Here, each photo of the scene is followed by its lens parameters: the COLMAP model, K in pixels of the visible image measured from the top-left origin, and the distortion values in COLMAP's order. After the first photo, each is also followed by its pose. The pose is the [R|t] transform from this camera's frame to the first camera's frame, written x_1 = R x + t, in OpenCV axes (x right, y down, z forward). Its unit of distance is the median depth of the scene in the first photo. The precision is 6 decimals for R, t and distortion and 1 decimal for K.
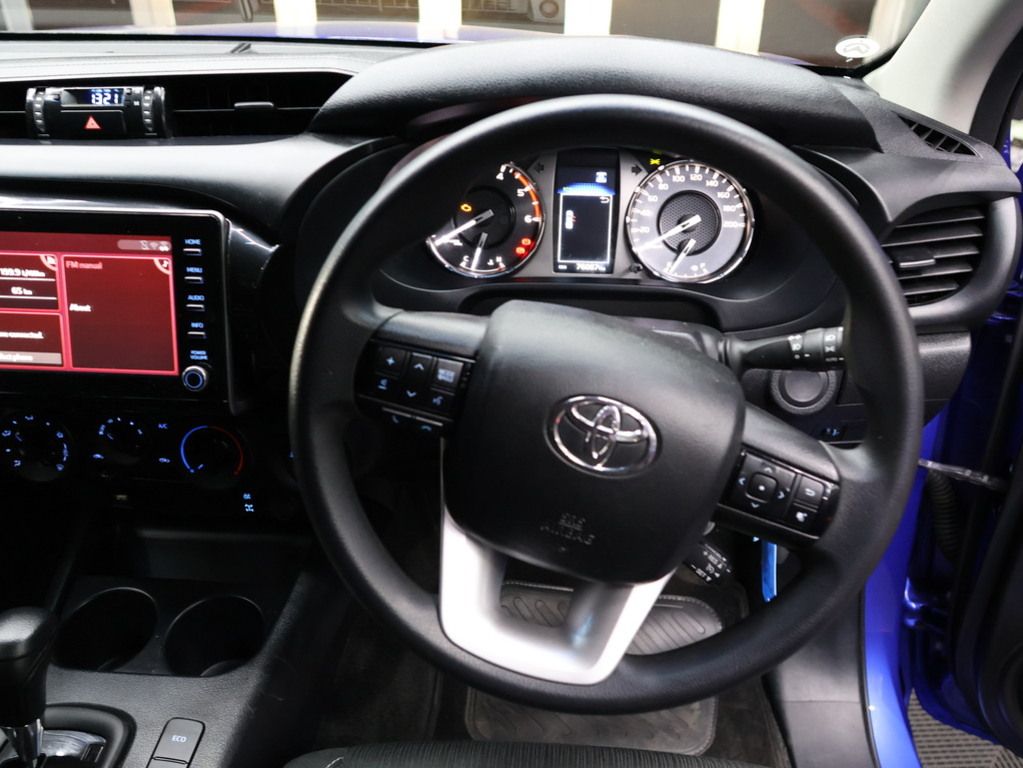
lens RADIAL K [[849.5, 0, 511.5], [0, 849.5, 384.0], [0, 0, 1]] dist [0.004290, 0.004495]
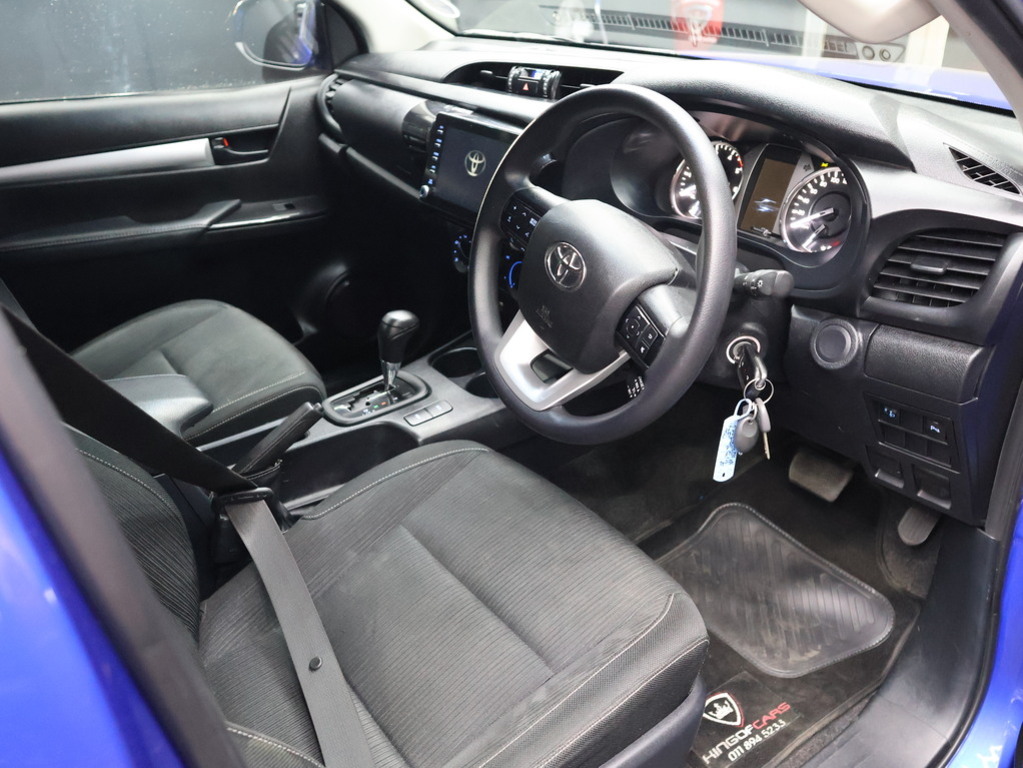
lens RADIAL K [[829.1, 0, 511.5], [0, 829.1, 384.0], [0, 0, 1]] dist [0.003769, 0.005346]
pose [[0.643467, 0.348835, -0.681370, 0.965212], [-0.369295, 0.921157, 0.122844, 0.085219], [0.670501, 0.172580, 0.721557, -0.231212]]
